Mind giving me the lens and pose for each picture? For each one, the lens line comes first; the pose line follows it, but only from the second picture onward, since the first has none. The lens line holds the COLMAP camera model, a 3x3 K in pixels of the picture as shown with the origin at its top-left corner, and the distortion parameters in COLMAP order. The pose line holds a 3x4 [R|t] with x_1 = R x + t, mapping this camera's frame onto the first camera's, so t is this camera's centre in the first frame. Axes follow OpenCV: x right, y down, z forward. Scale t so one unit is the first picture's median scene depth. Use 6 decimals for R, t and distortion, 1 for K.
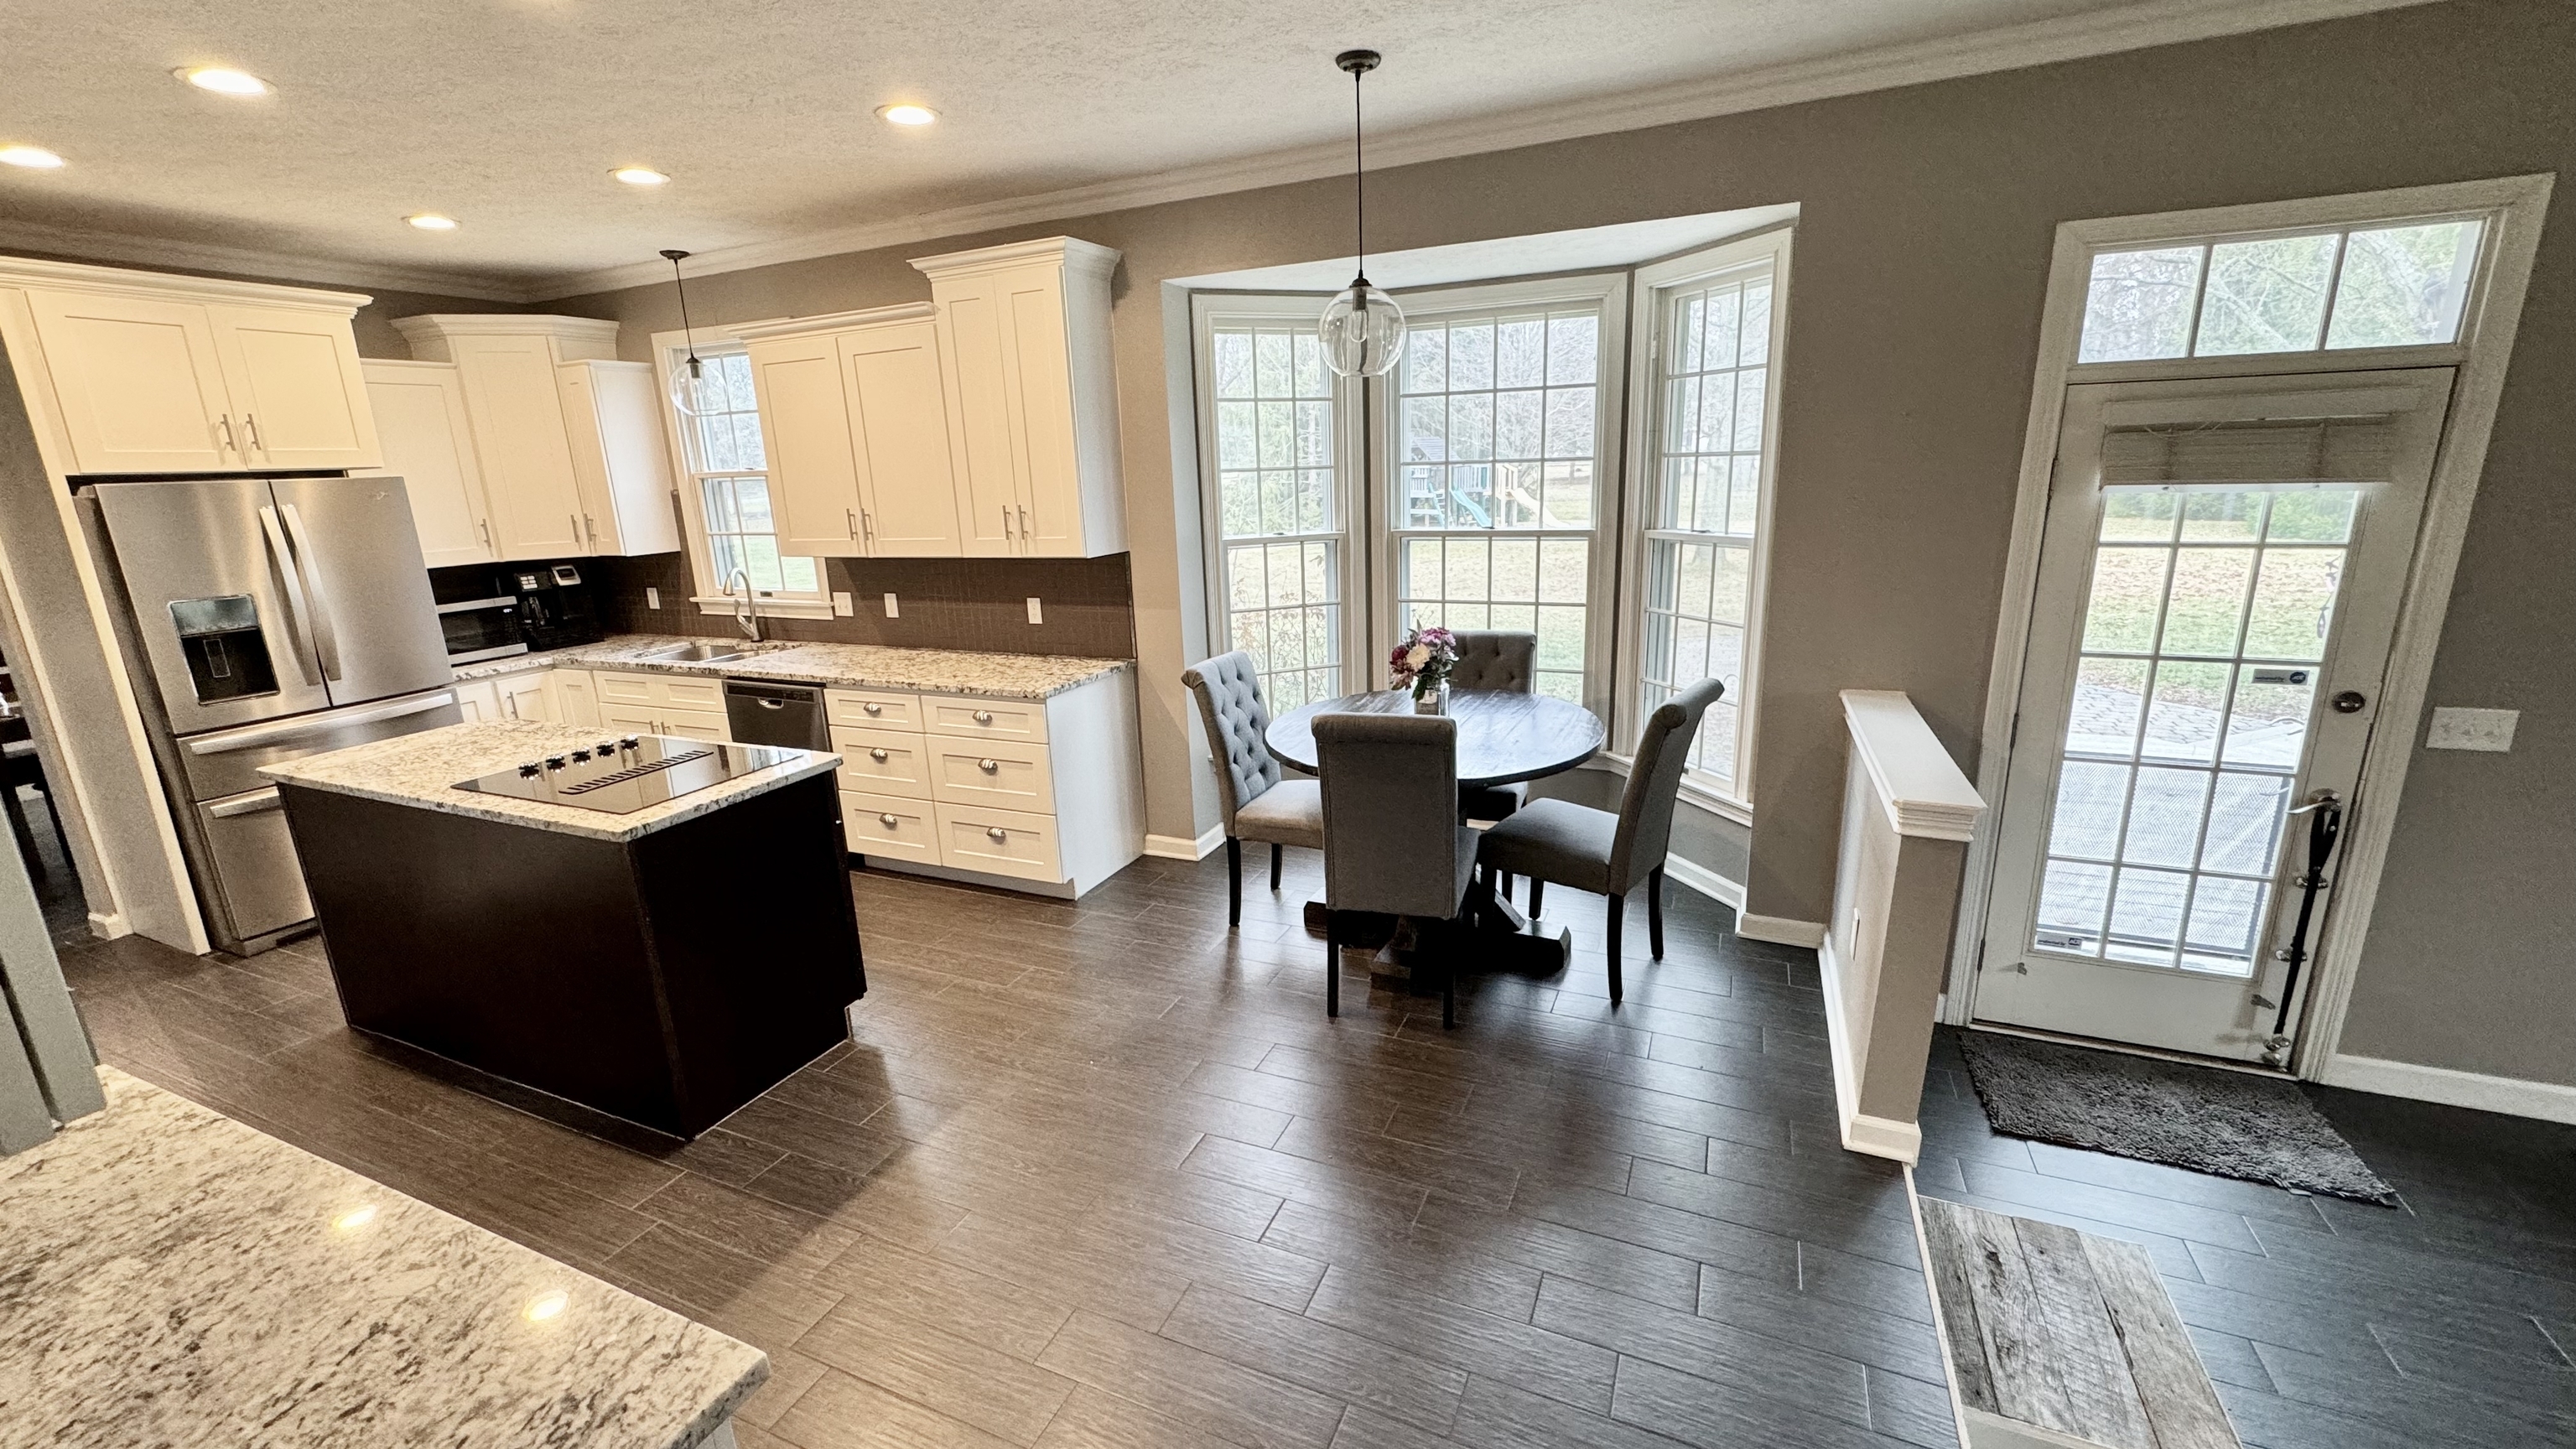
lens RADIAL K [[1028.1, 0, 1288.0], [0, 1028.1, 724.5], [0, 0, 1]] dist [-0.003075, -0.000037]
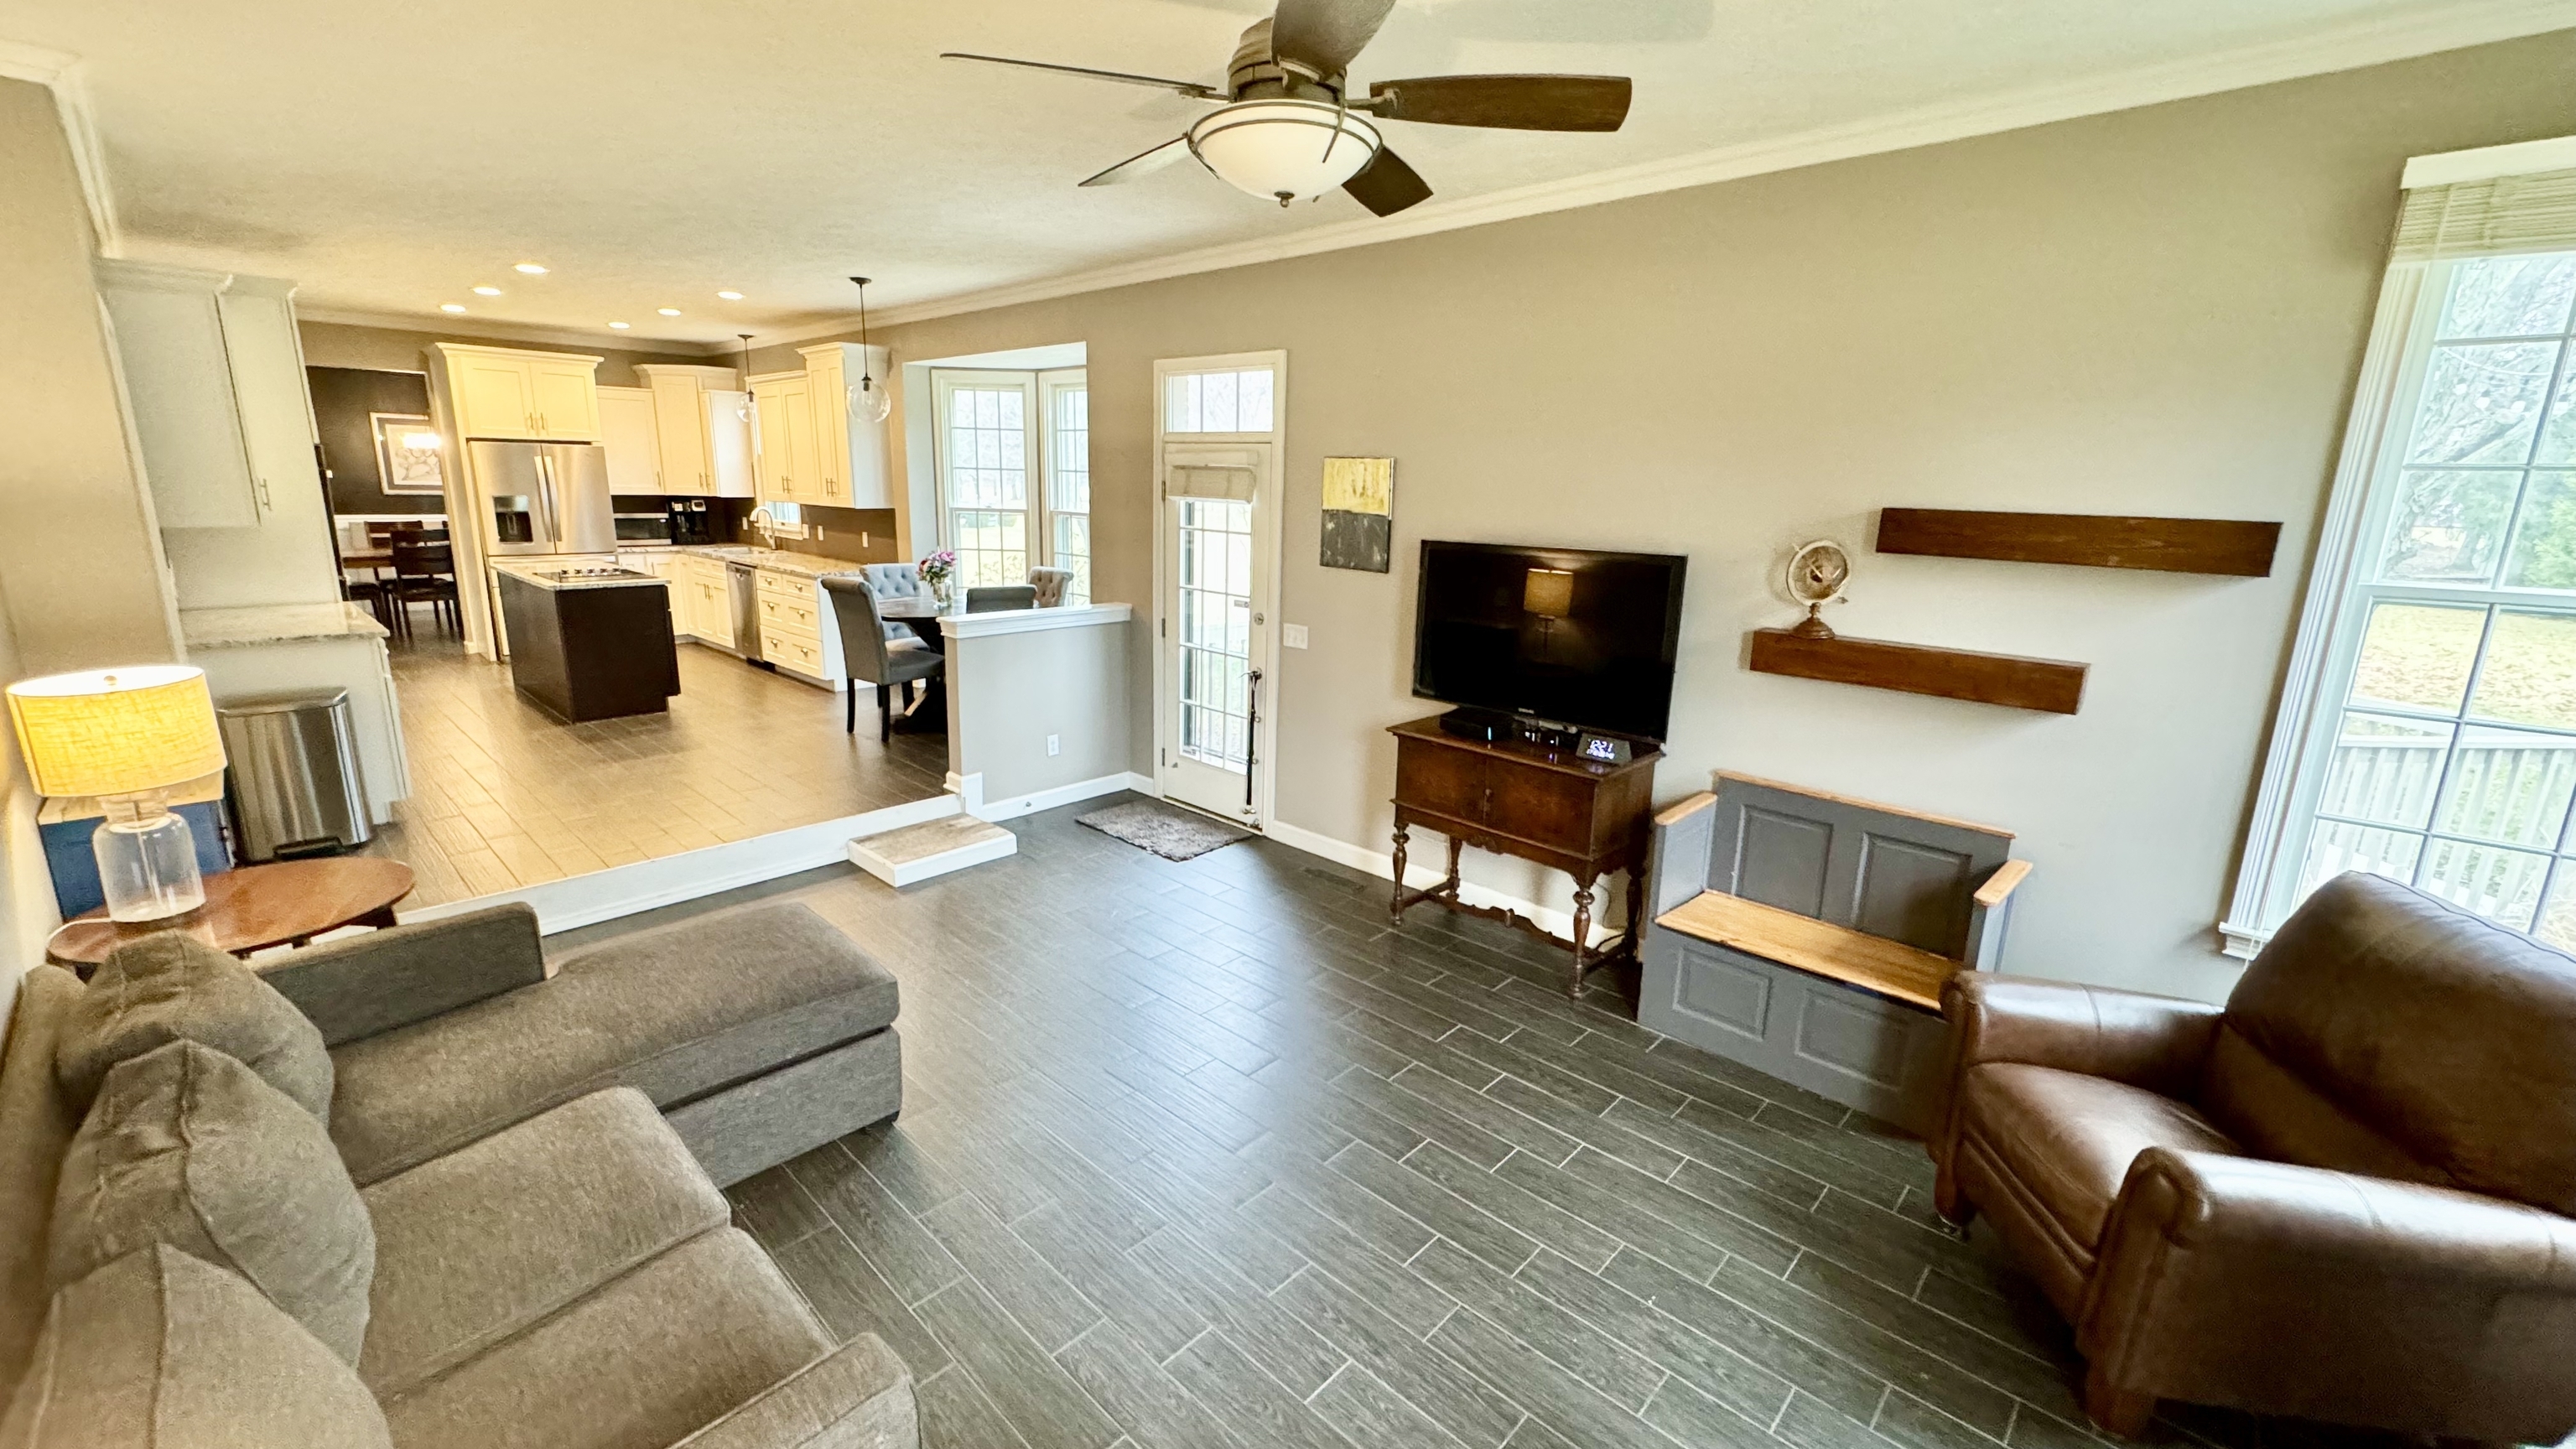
lens RADIAL K [[1056.2, 0, 1288.0], [0, 1056.2, 724.5], [0, 0, 1]] dist [0.010481, -0.000103]
pose [[0.935943, 0.135752, -0.324934, 1.200040], [-0.141944, 0.989864, 0.004690, 0.105065], [0.322277, 0.041732, 0.945725, -0.546658]]
